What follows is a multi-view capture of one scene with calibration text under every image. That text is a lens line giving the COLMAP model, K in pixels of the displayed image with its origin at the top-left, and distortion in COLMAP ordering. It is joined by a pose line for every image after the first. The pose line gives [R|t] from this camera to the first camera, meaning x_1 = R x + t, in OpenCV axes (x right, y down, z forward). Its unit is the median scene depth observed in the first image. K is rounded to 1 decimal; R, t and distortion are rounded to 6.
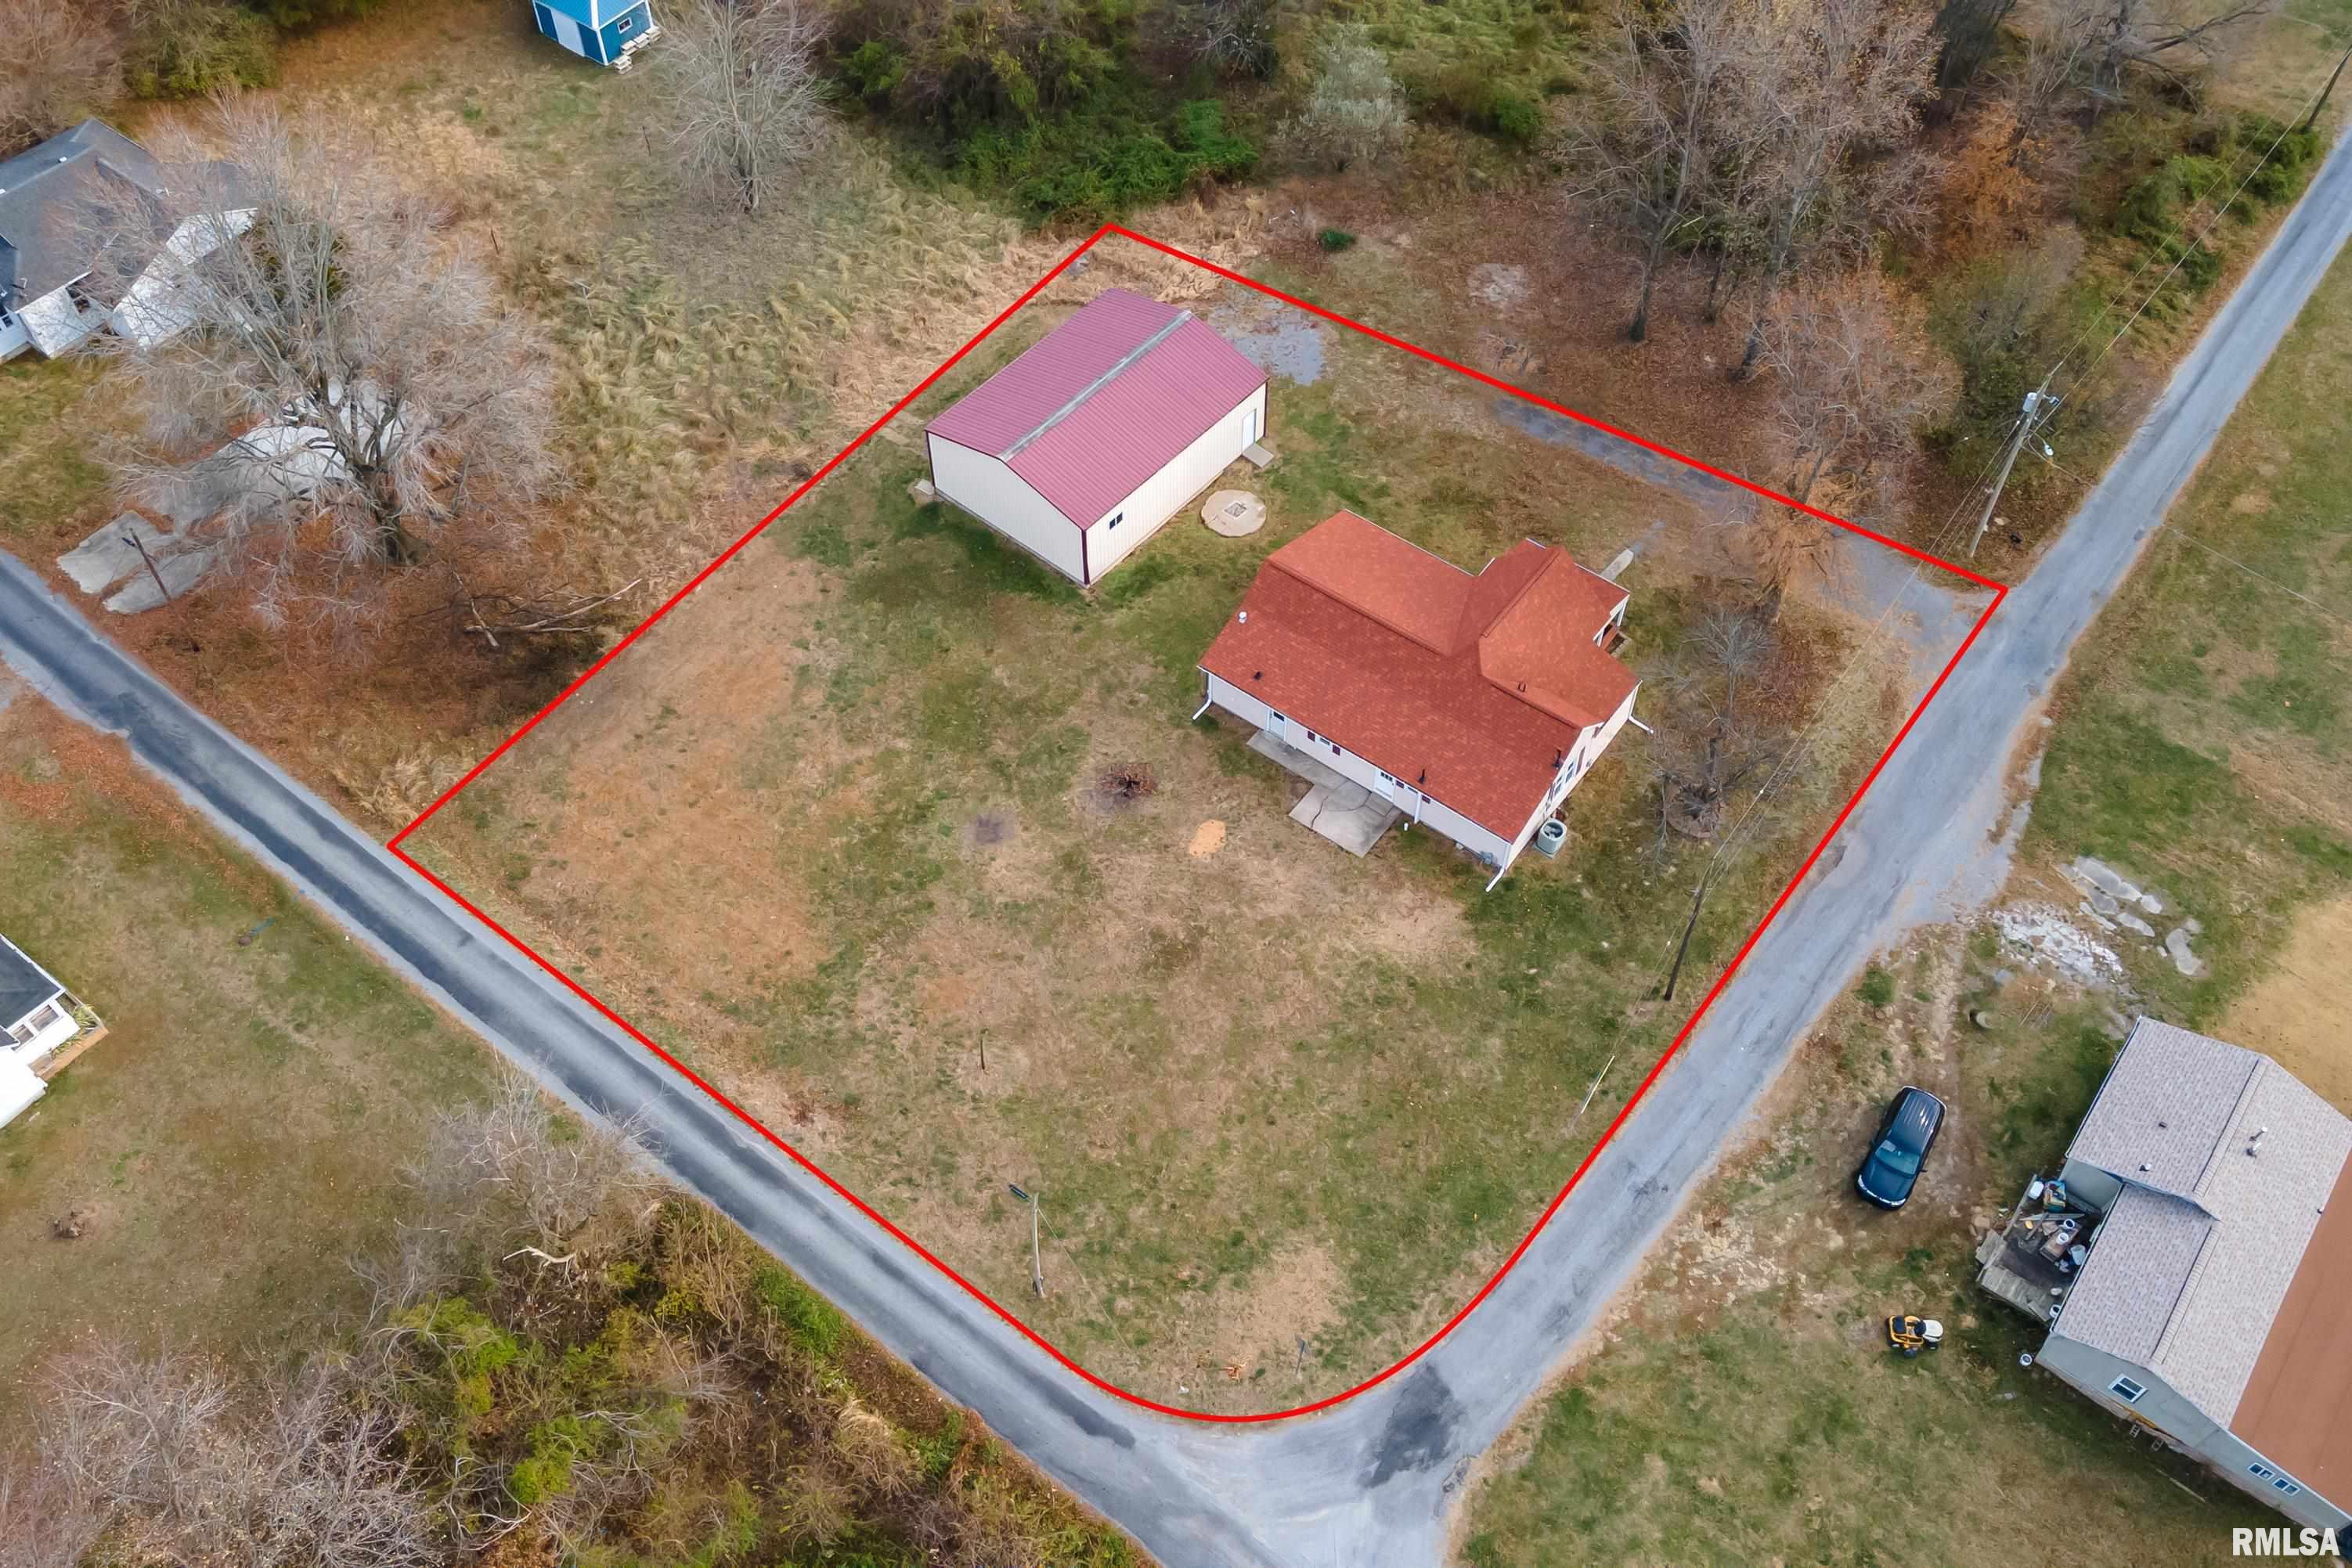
lens RADIAL K [[2037.3, 0, 1176.0], [0, 2037.3, 784.0], [0, 0, 1]] dist [0.034429, -0.001008]
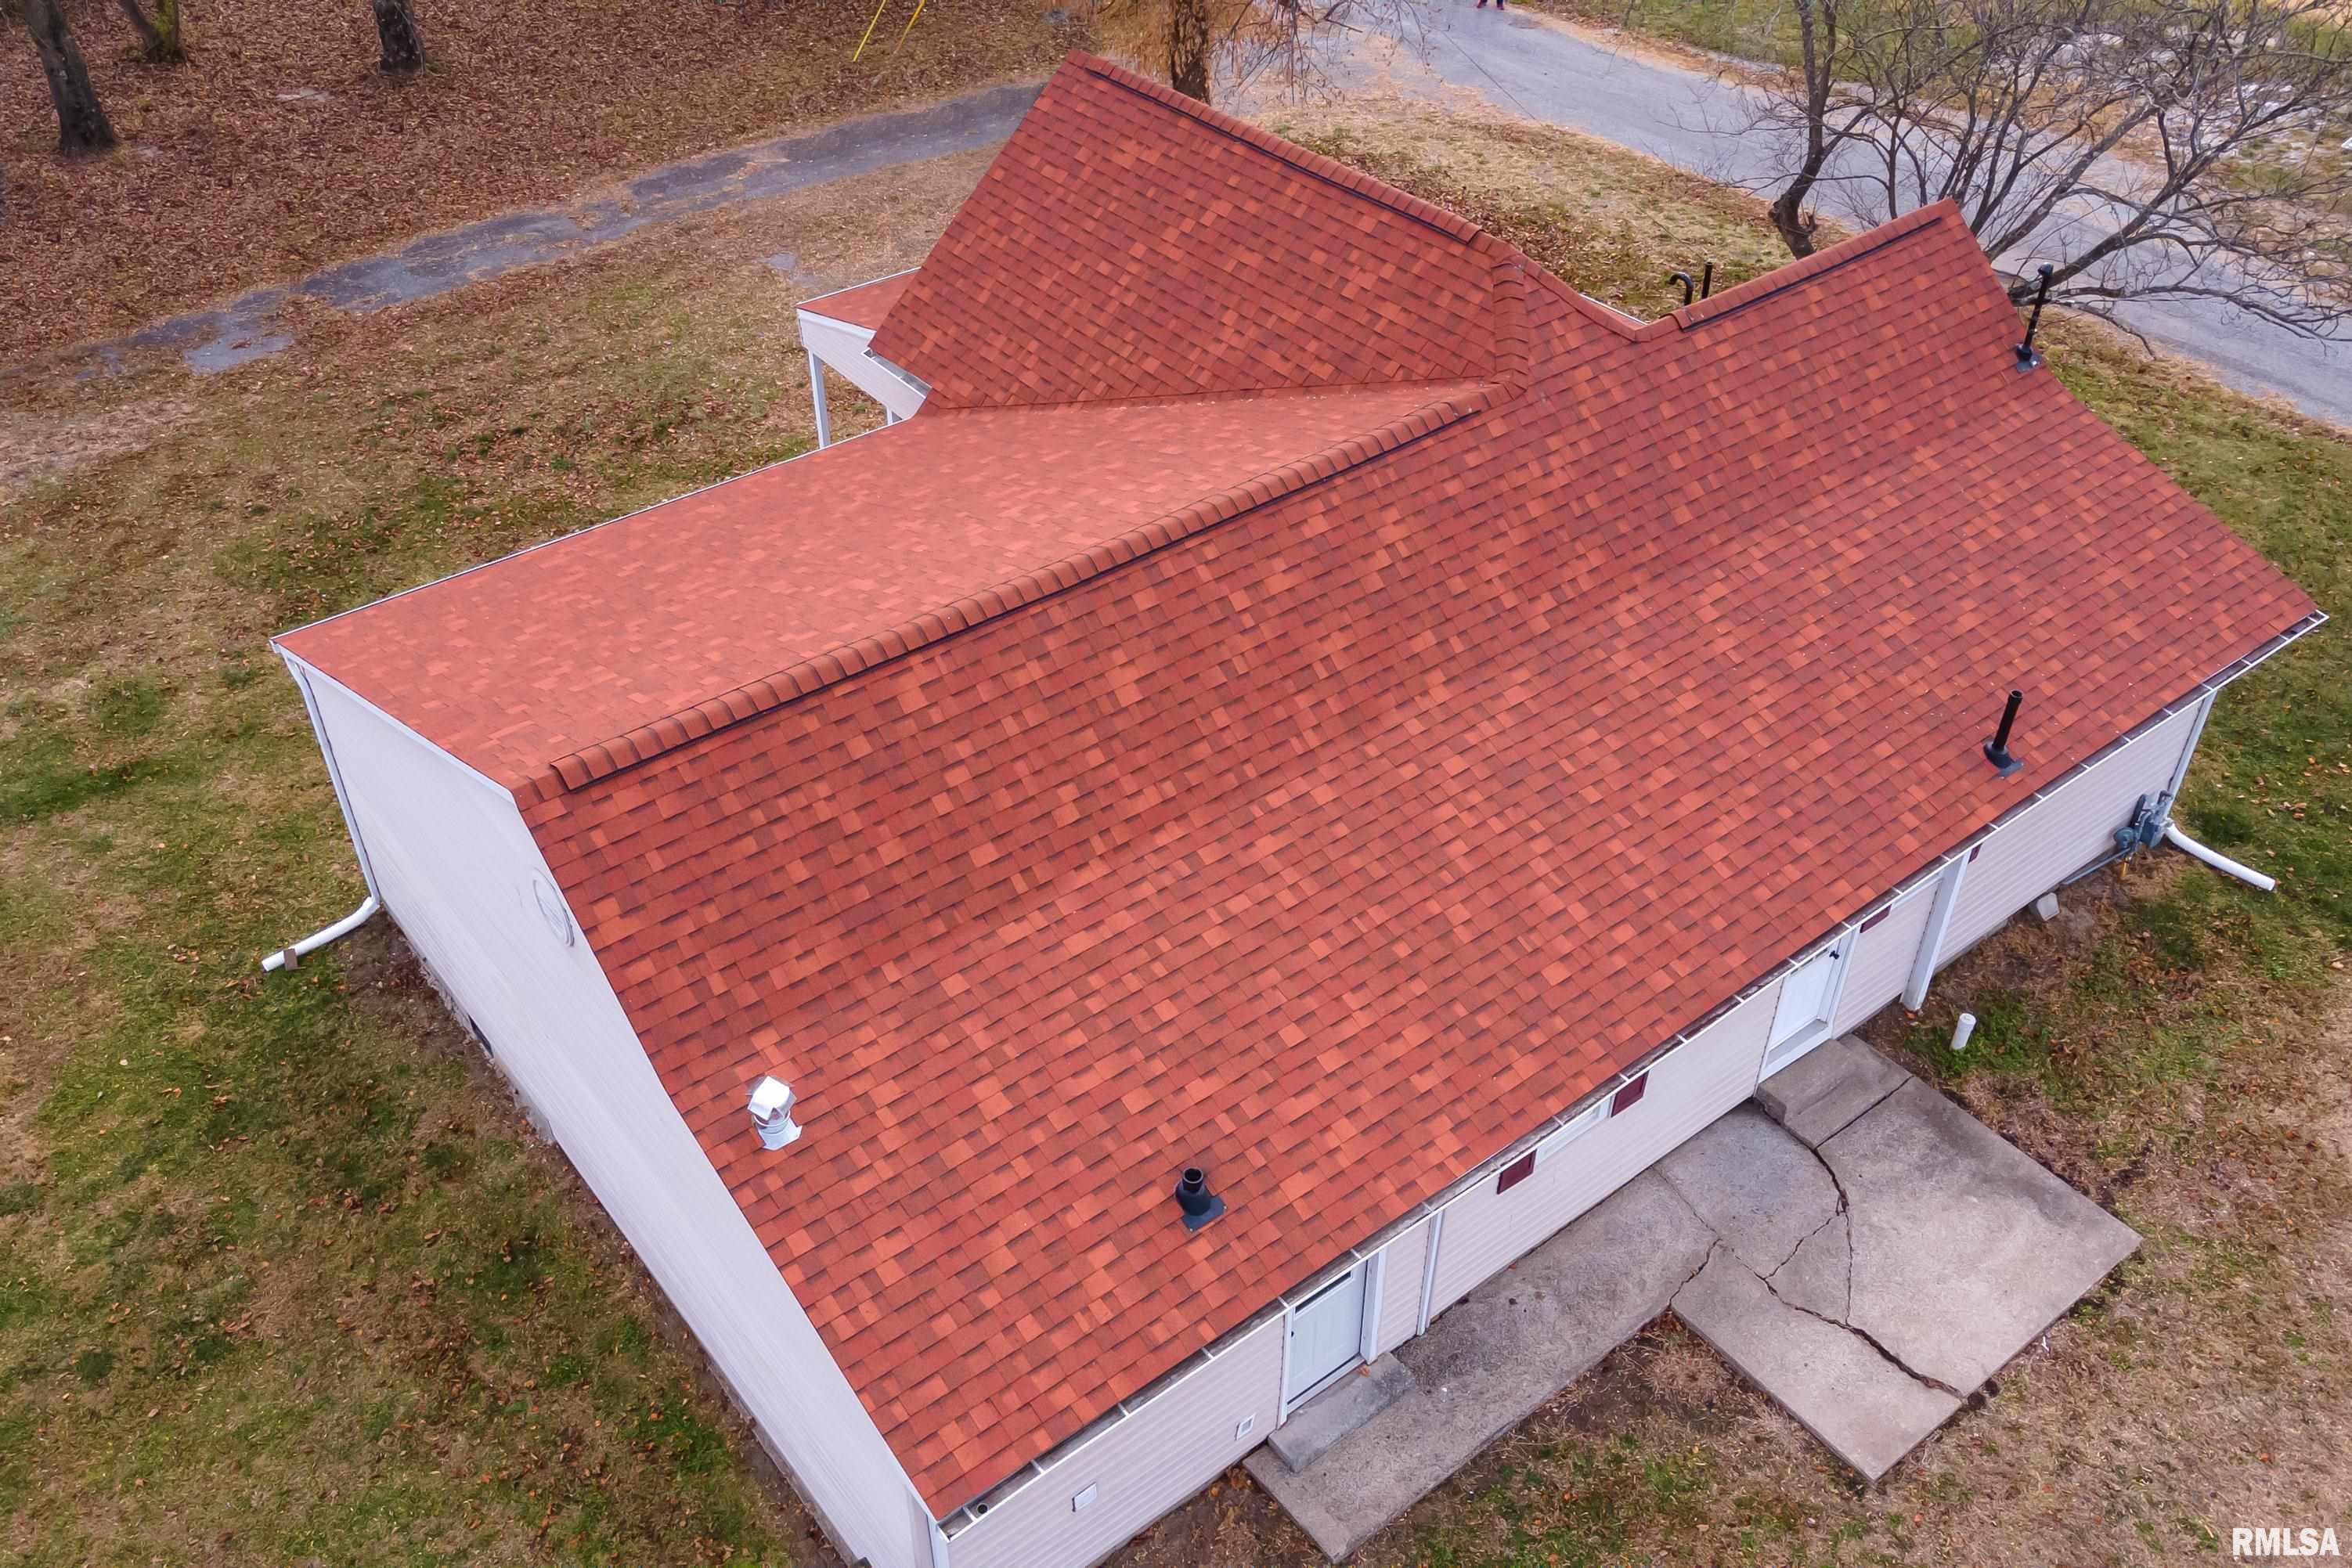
lens RADIAL K [[2037.3, 0, 1176.0], [0, 2037.3, 784.0], [0, 0, 1]] dist [0.034429, -0.001008]
pose [[0.256560, -0.598939, 0.758583, -0.062424], [0.773241, 0.598084, 0.210699, -0.109640], [-0.579892, 0.532511, 0.616569, 0.912595]]
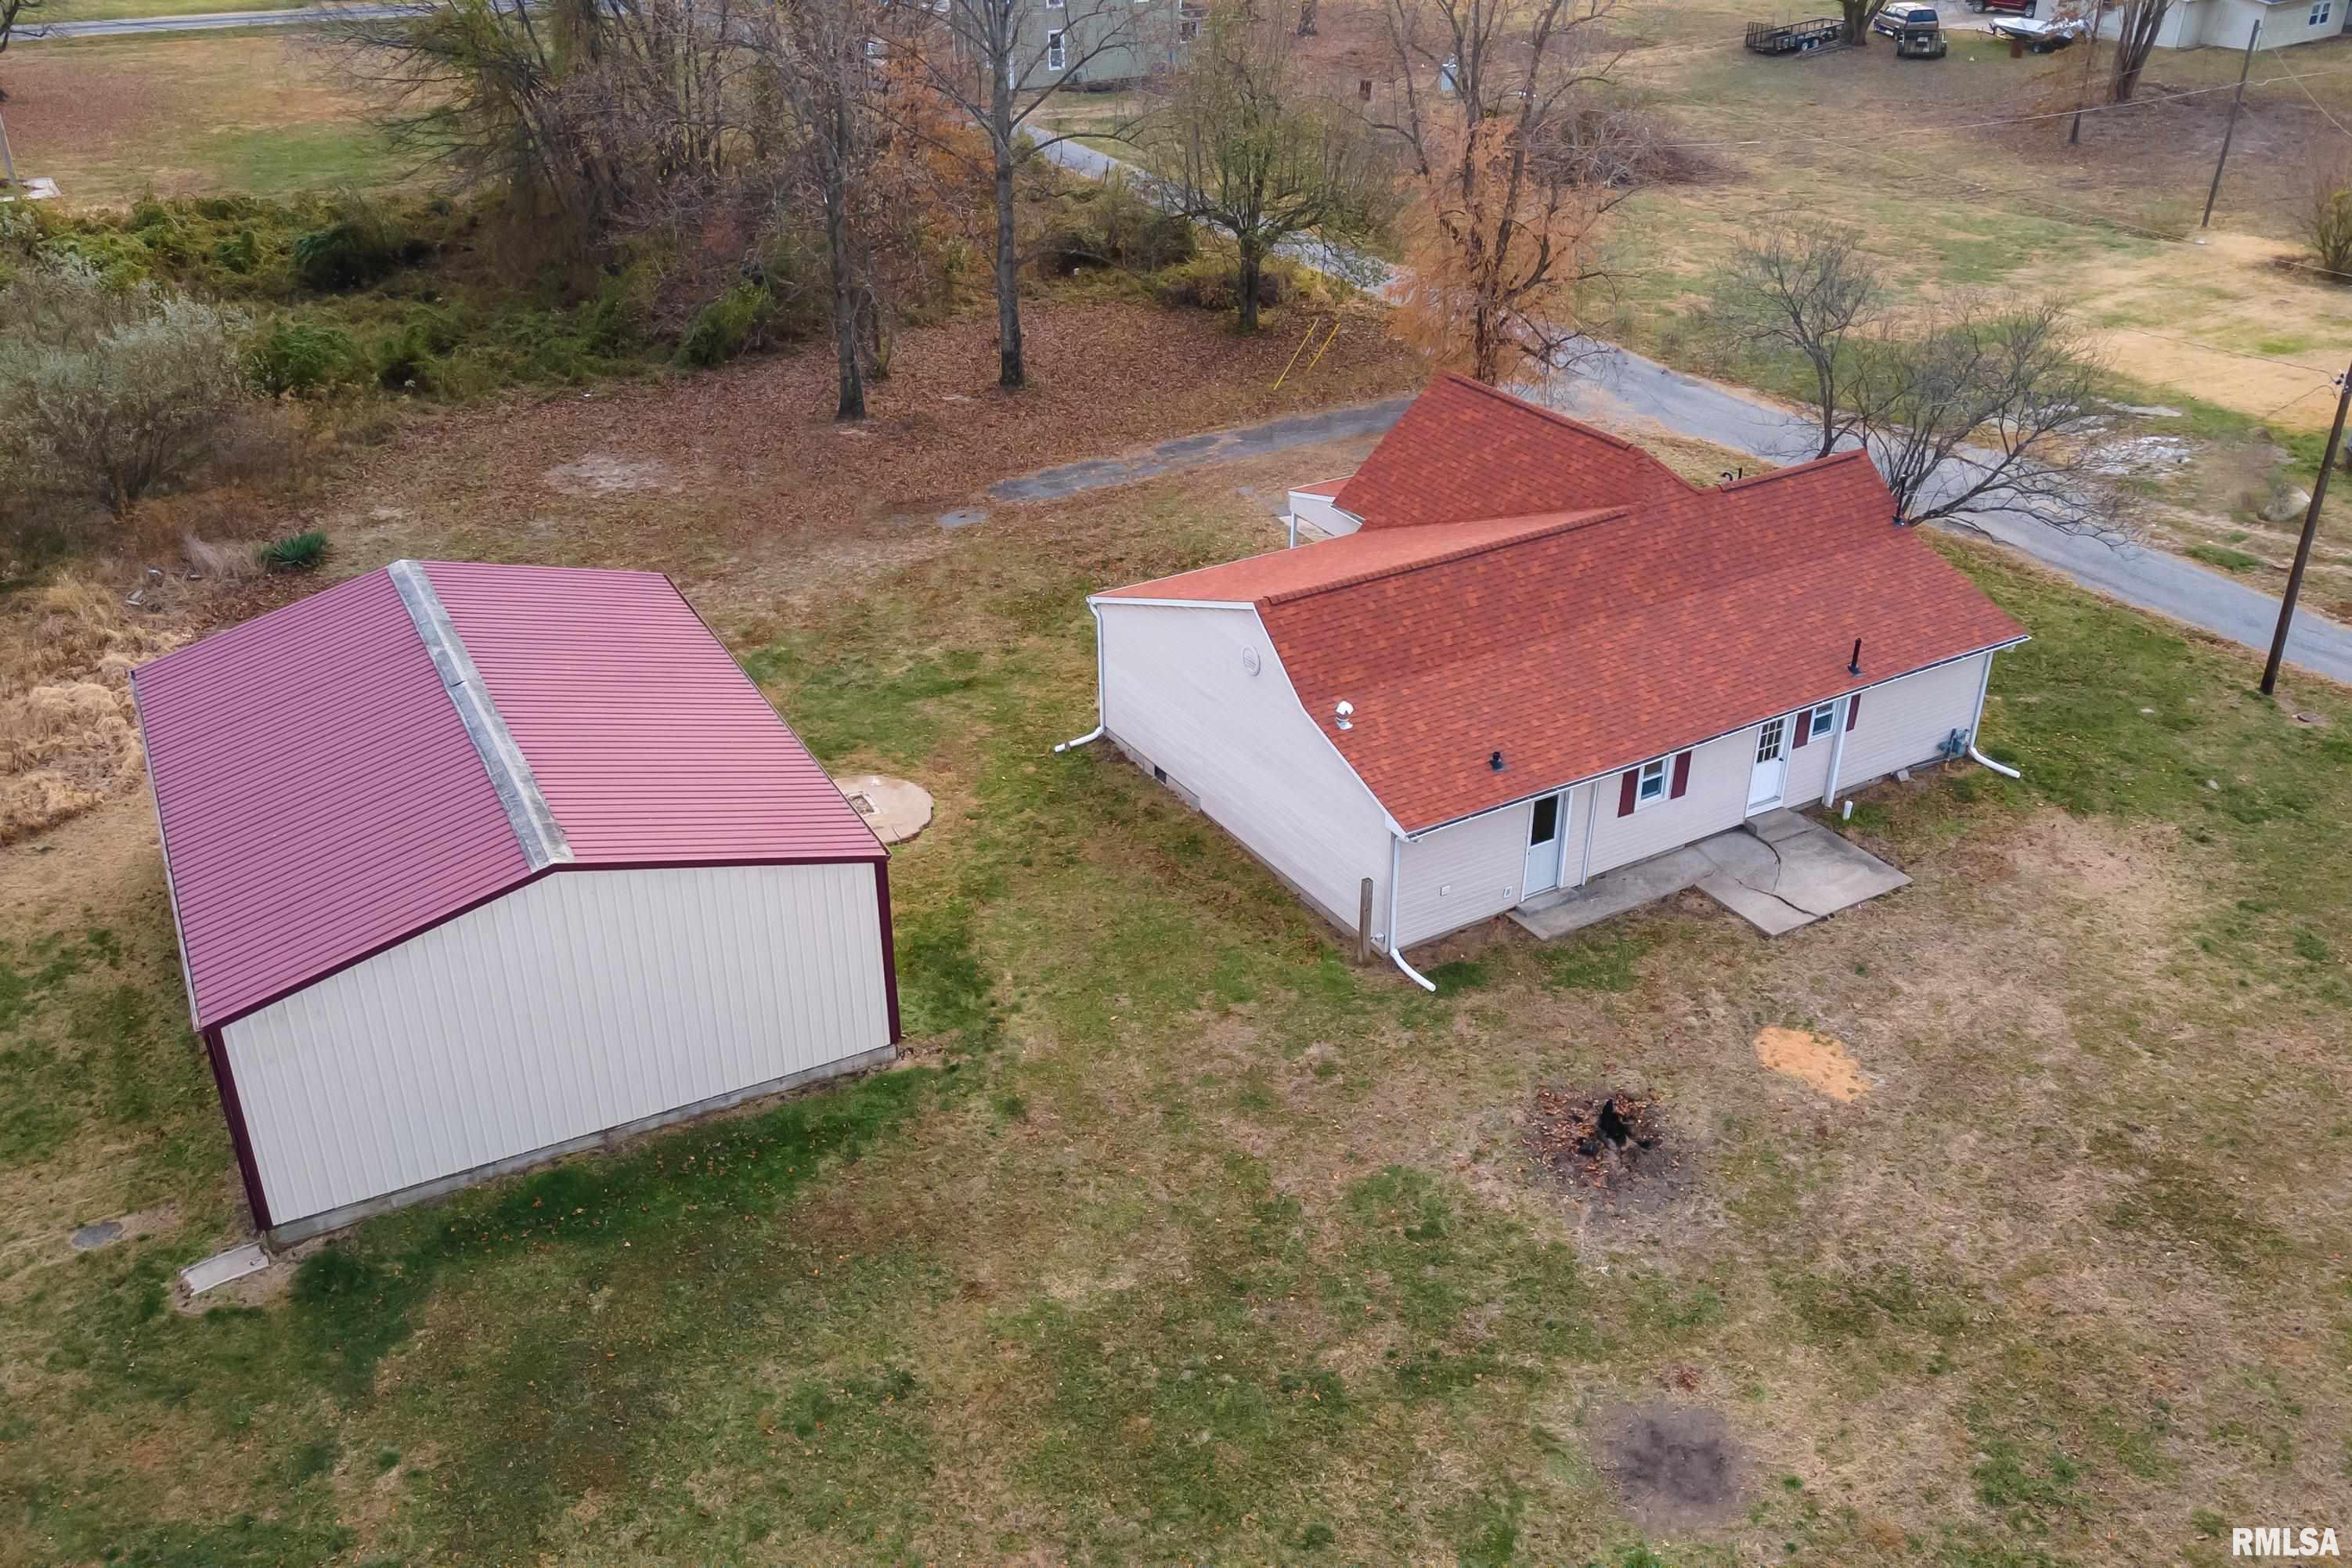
lens RADIAL K [[2025.3, 0, 1176.0], [0, 2025.3, 784.0], [0, 0, 1]] dist [0.078062, -0.180239]
pose [[0.371284, -0.439938, 0.817682, -0.335516], [0.743193, 0.668704, 0.022322, -0.111571], [-0.556608, 0.599408, 0.575238, 0.823443]]
